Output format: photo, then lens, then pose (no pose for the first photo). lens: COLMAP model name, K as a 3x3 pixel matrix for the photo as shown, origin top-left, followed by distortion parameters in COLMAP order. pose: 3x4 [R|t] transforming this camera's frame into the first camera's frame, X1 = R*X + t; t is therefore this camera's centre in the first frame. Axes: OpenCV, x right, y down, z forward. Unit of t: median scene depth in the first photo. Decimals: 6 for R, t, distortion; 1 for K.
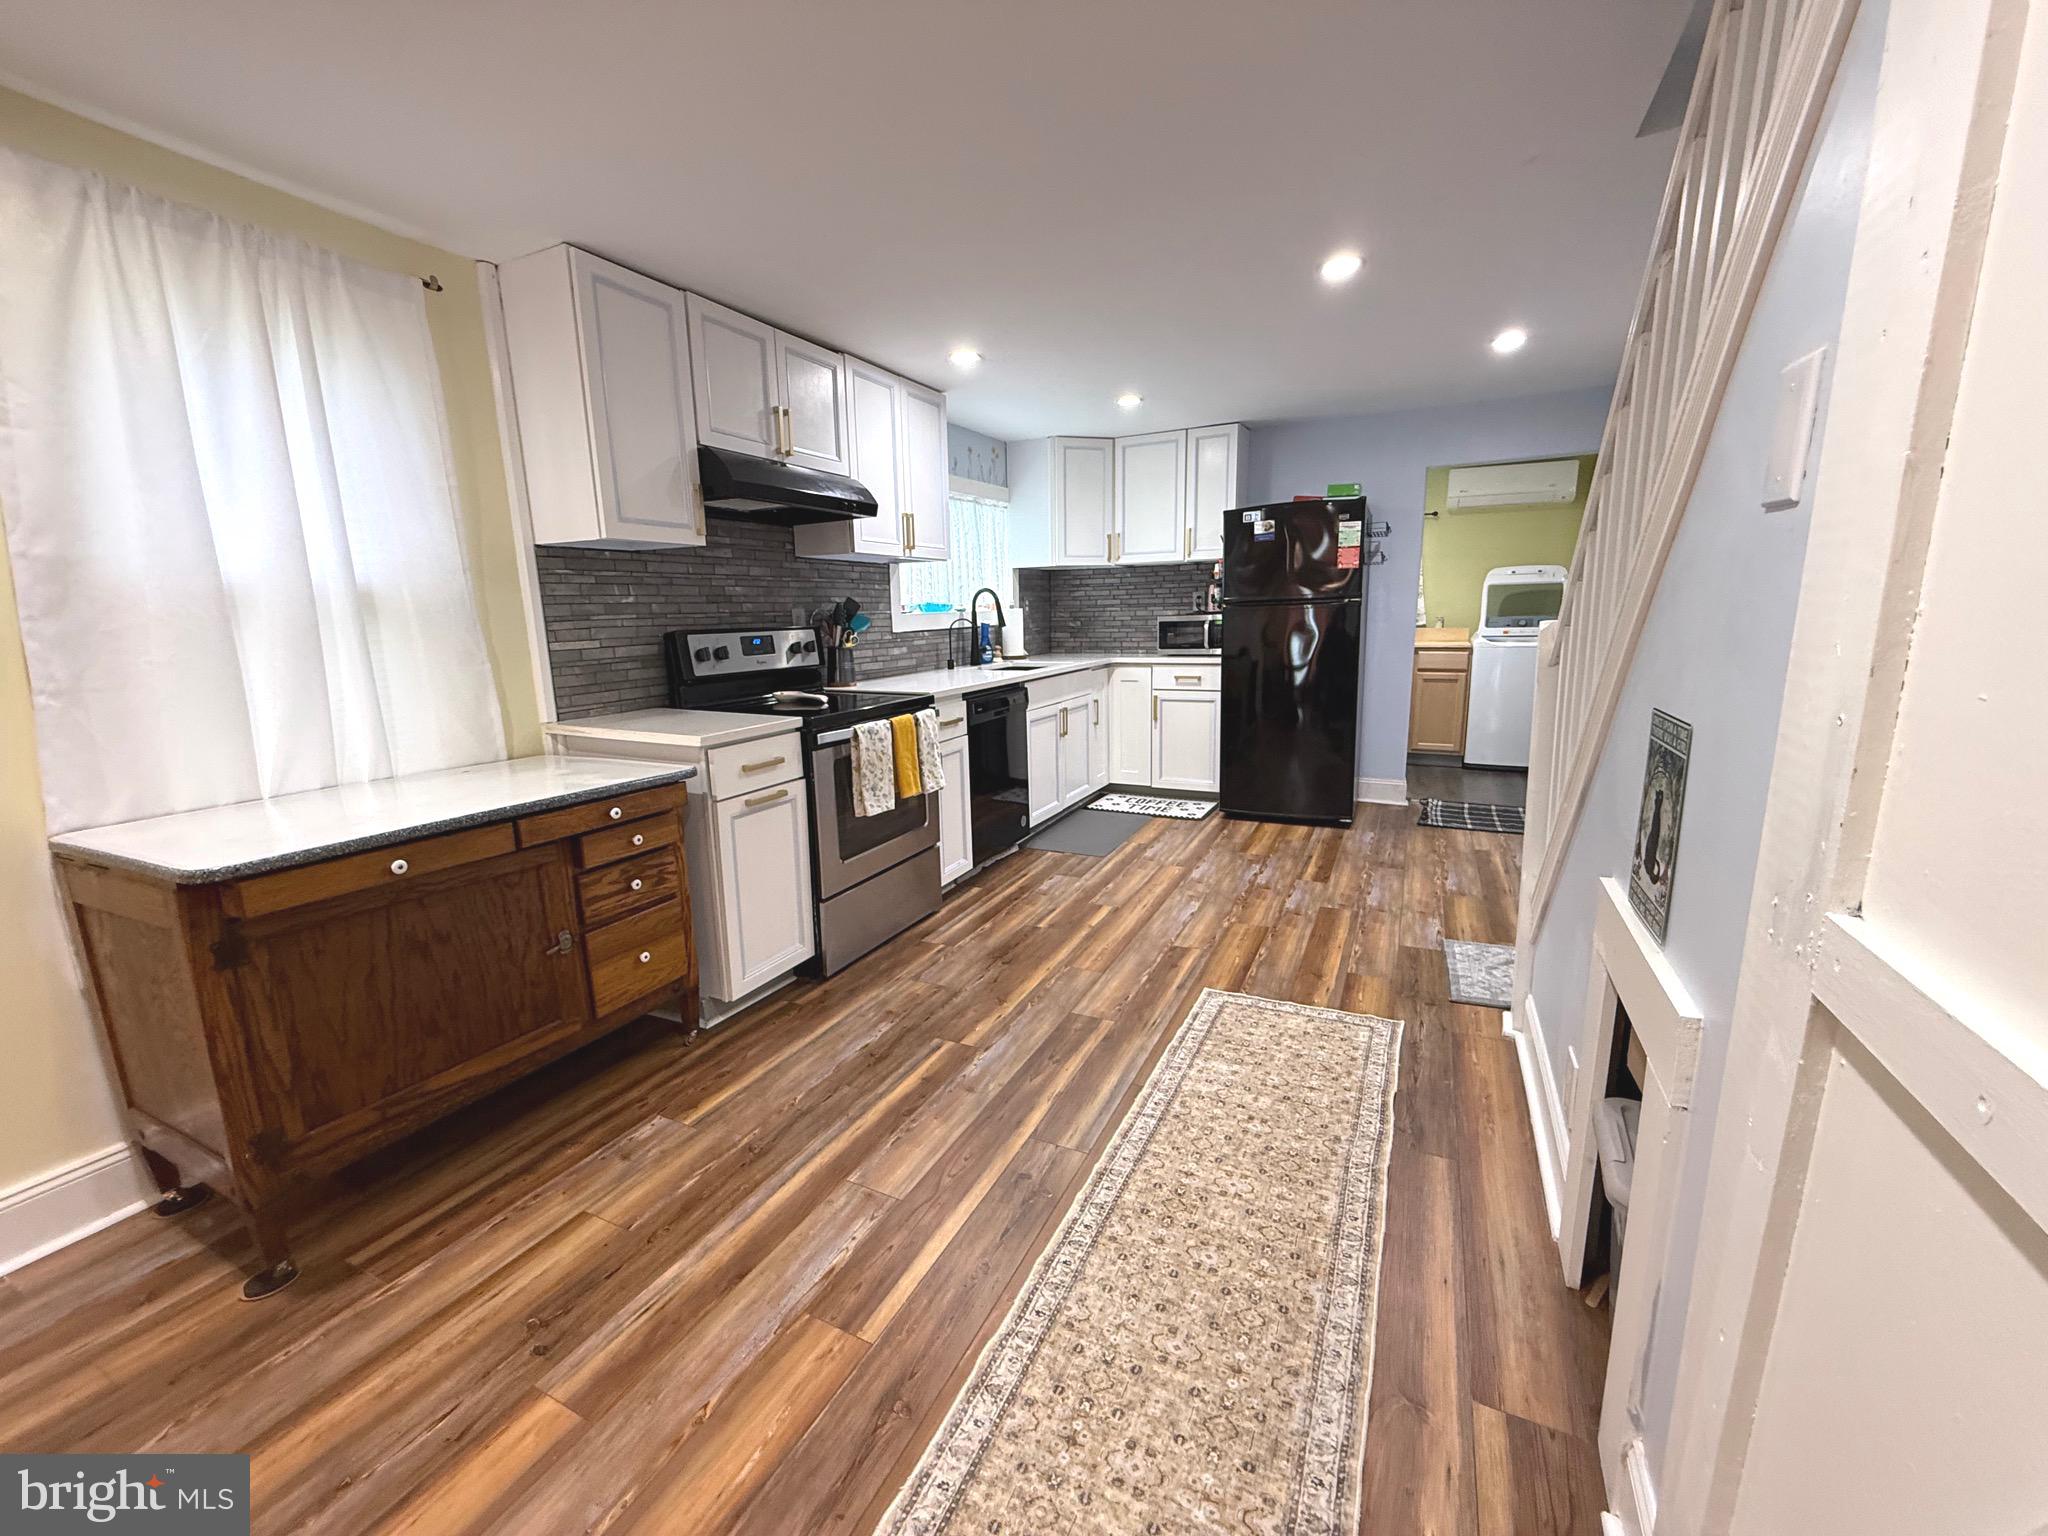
lens RADIAL K [[808.4, 0, 1024.0], [0, 808.4, 768.0], [0, 0, 1]] dist [-0.001048, 0.000000]
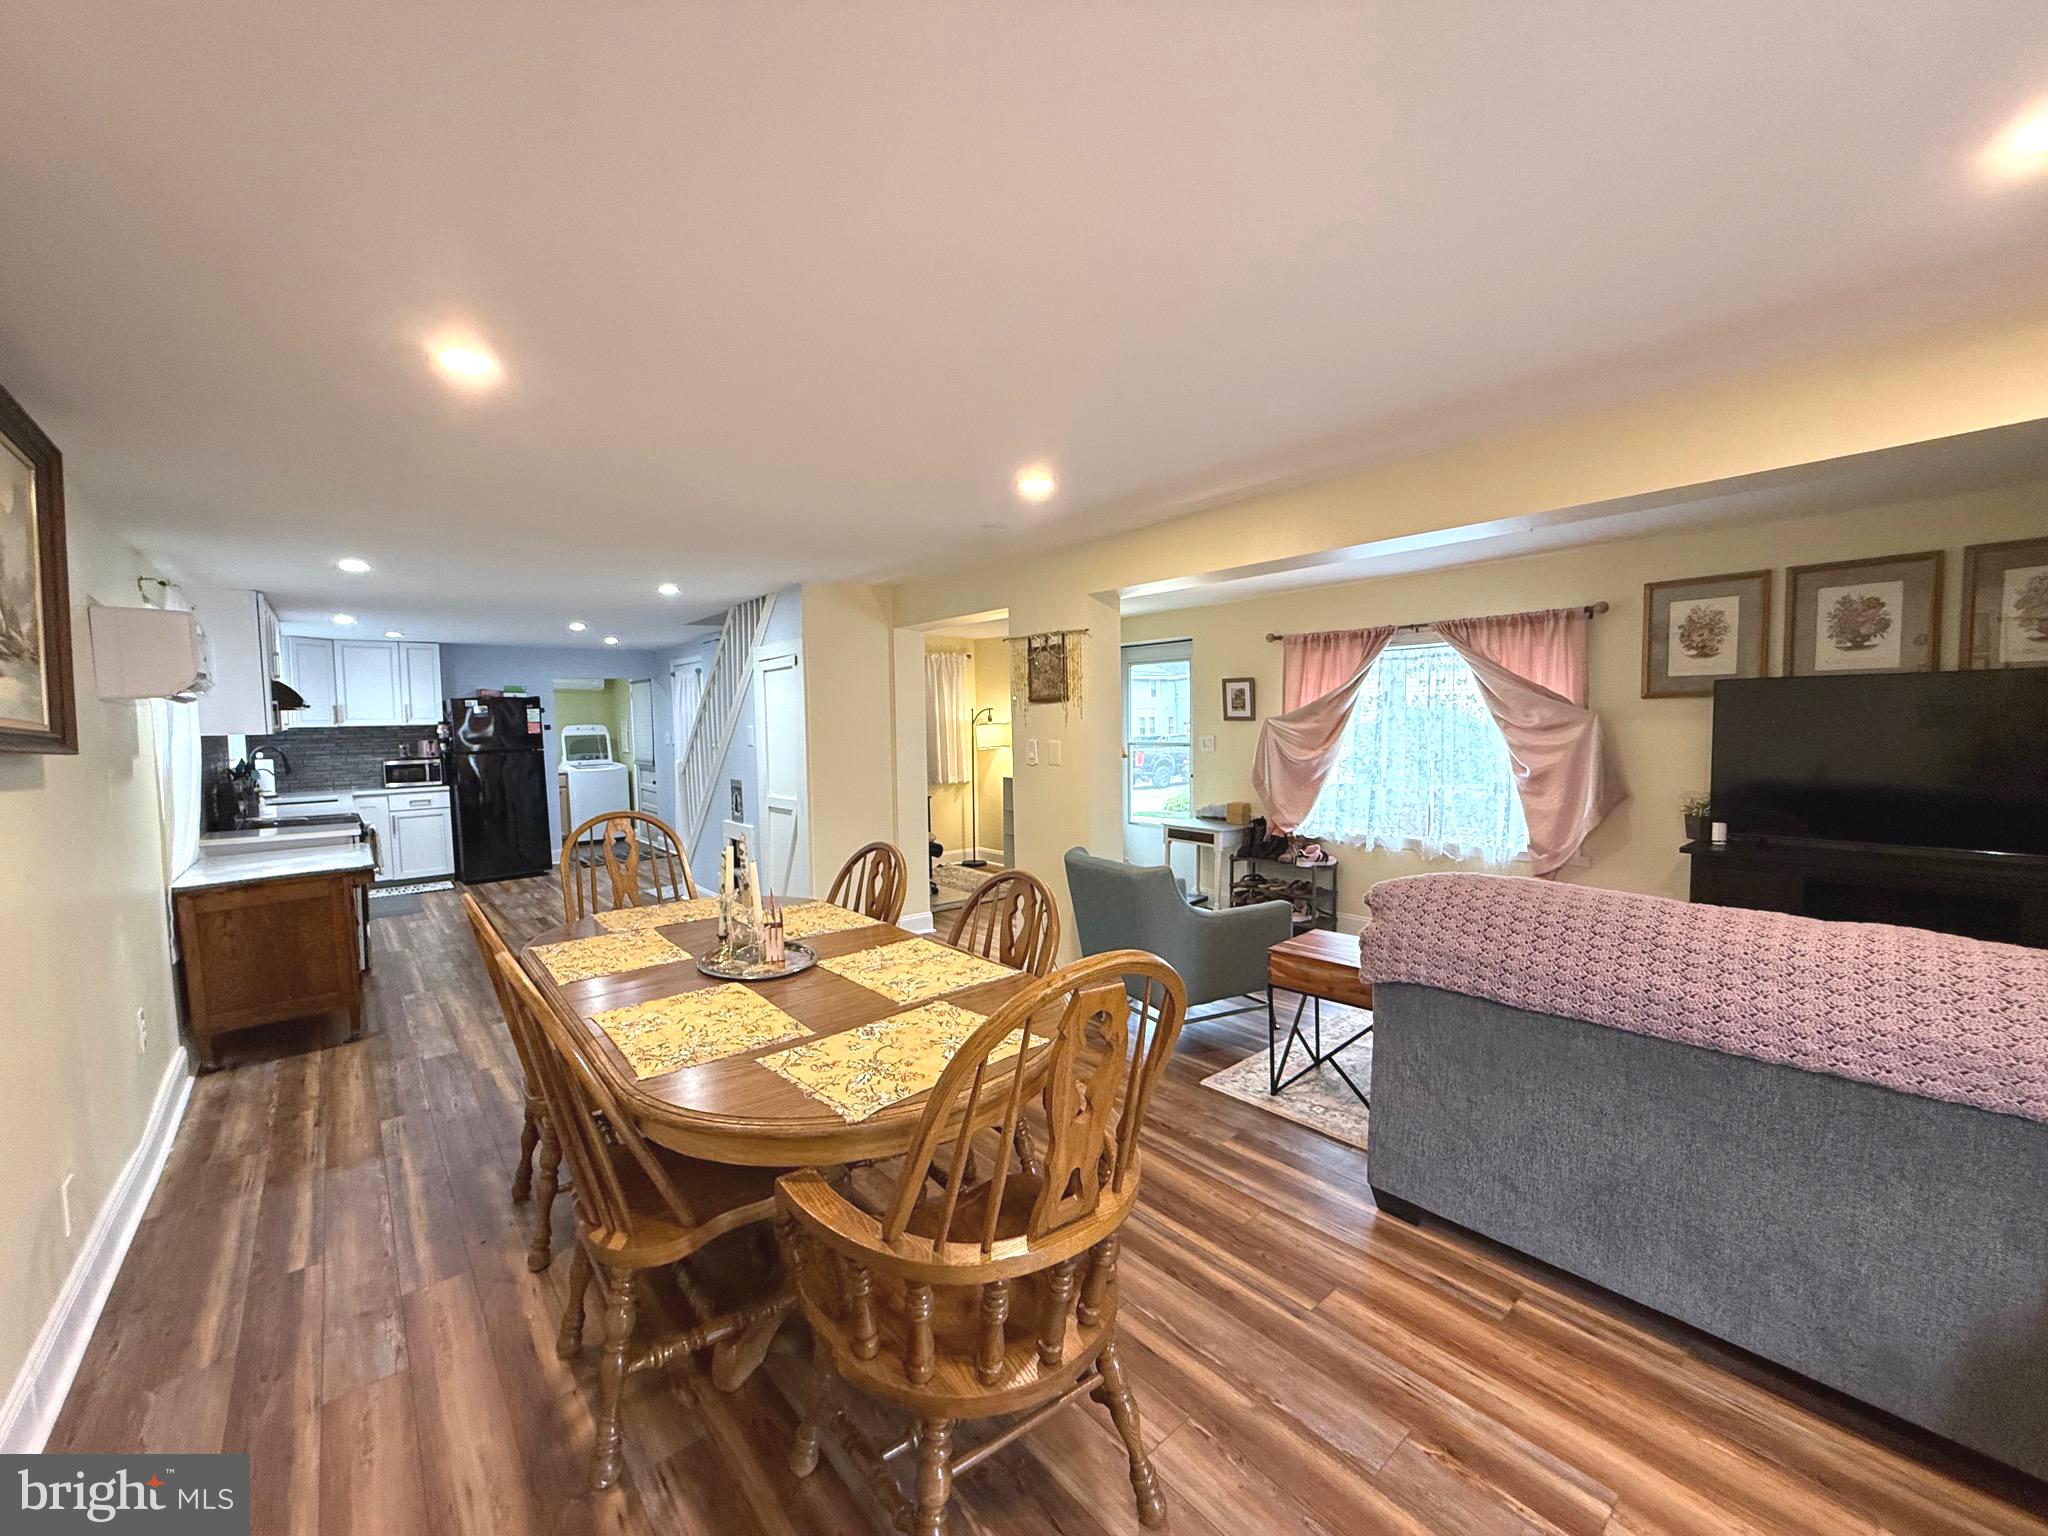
lens RADIAL K [[808.4, 0, 1024.0], [0, 808.4, 768.0], [0, 0, 1]] dist [-0.001048, 0.000000]
pose [[0.391574, -0.041870, 0.919193, -1.234875], [0.184542, 0.982241, -0.033872, 0.144684], [-0.901451, 0.182894, 0.392347, -1.034220]]
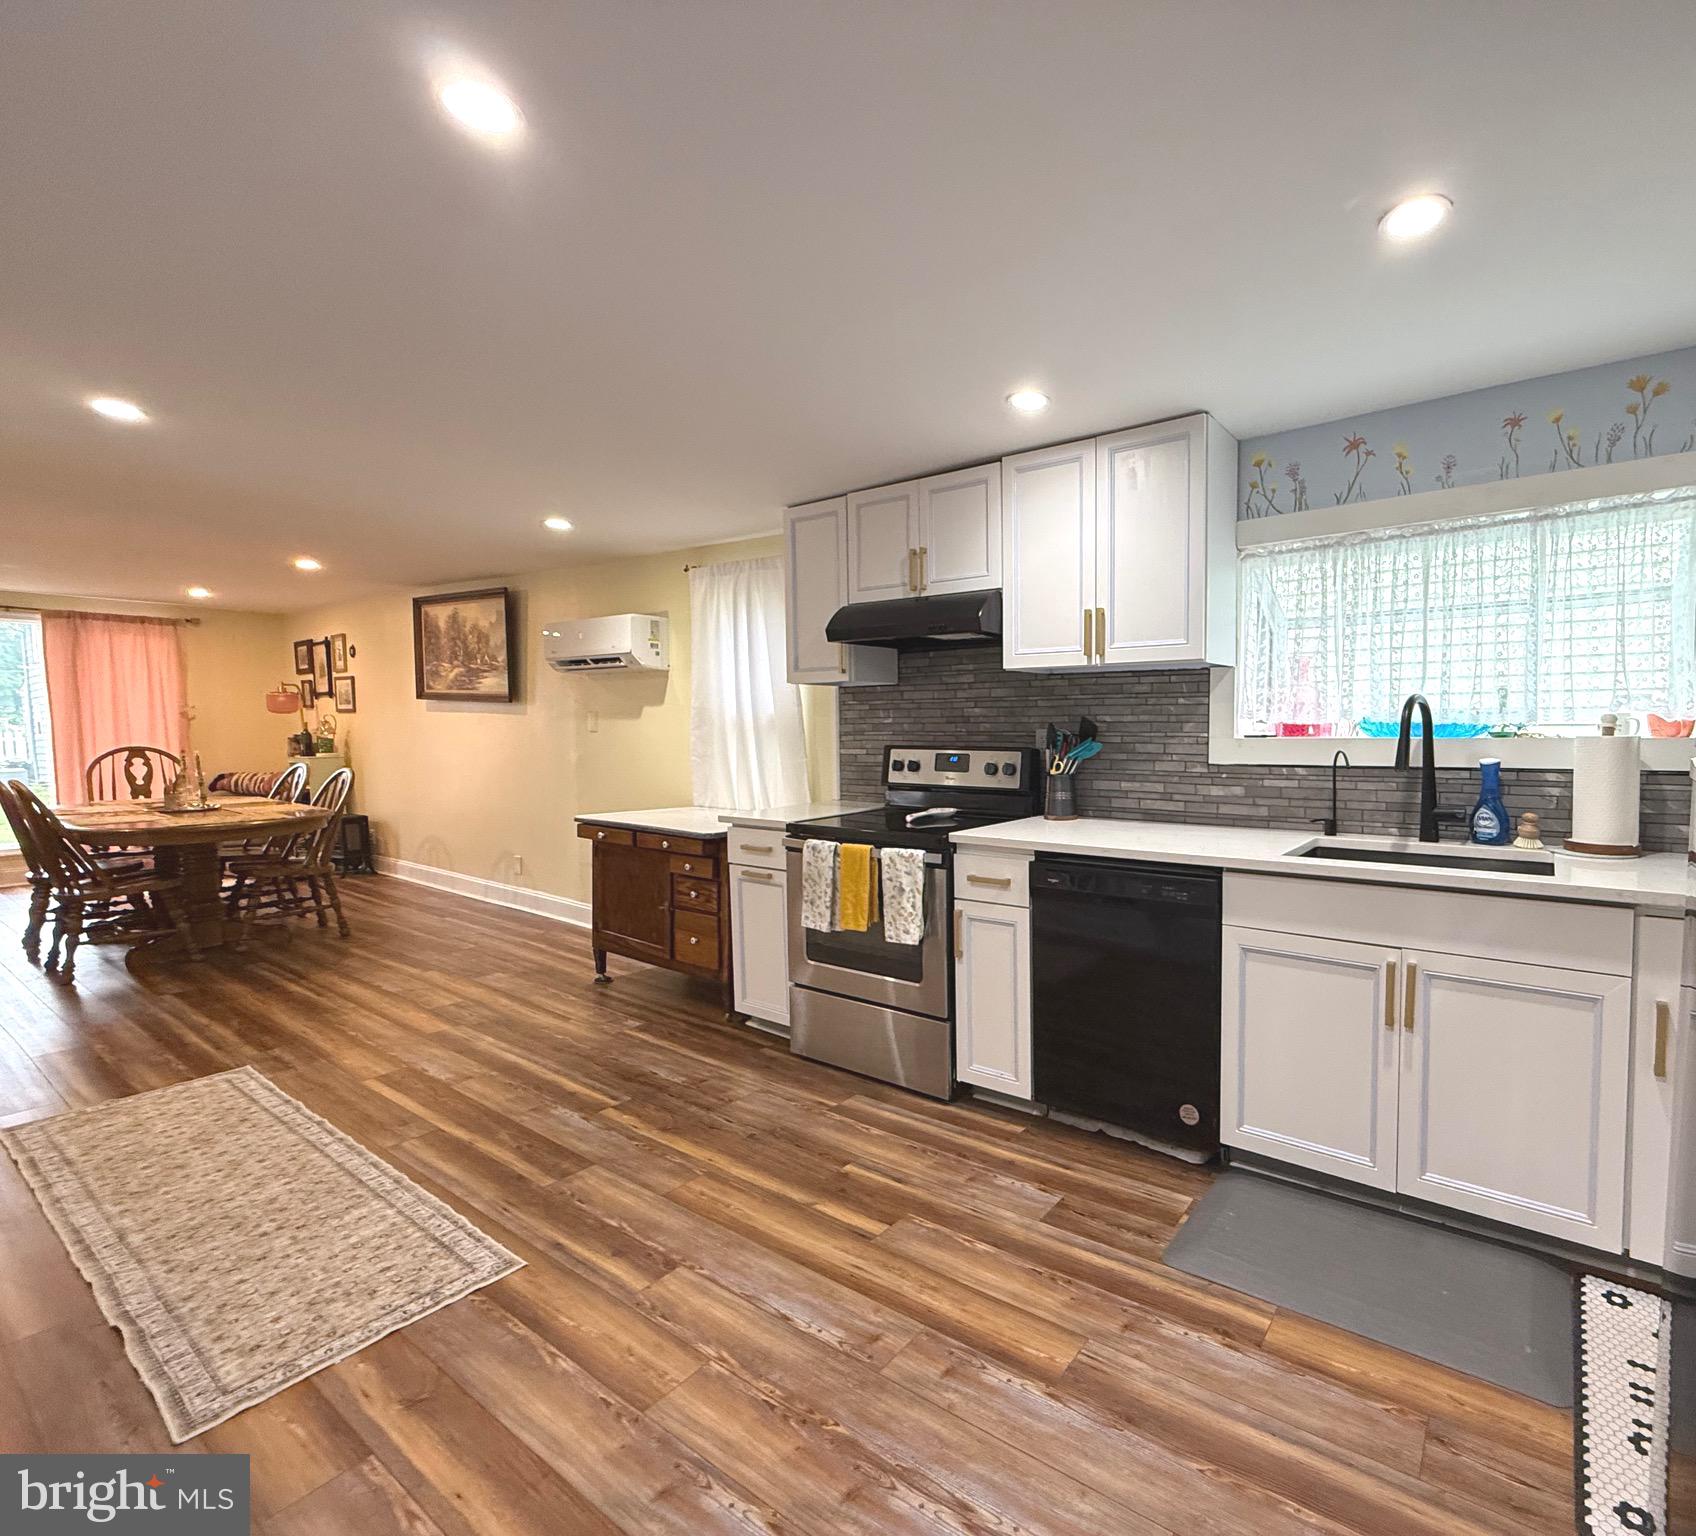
lens RADIAL K [[817.5, 0, 1020.1], [0, 817.5, 768.2], [0, 0, 1]] dist [0.001063, 0.000699]
pose [[-0.110273, 0.077118, -0.990905, 0.780697], [-0.184023, 0.978163, 0.096605, -0.283146], [0.976717, 0.193002, -0.093674, 1.270219]]
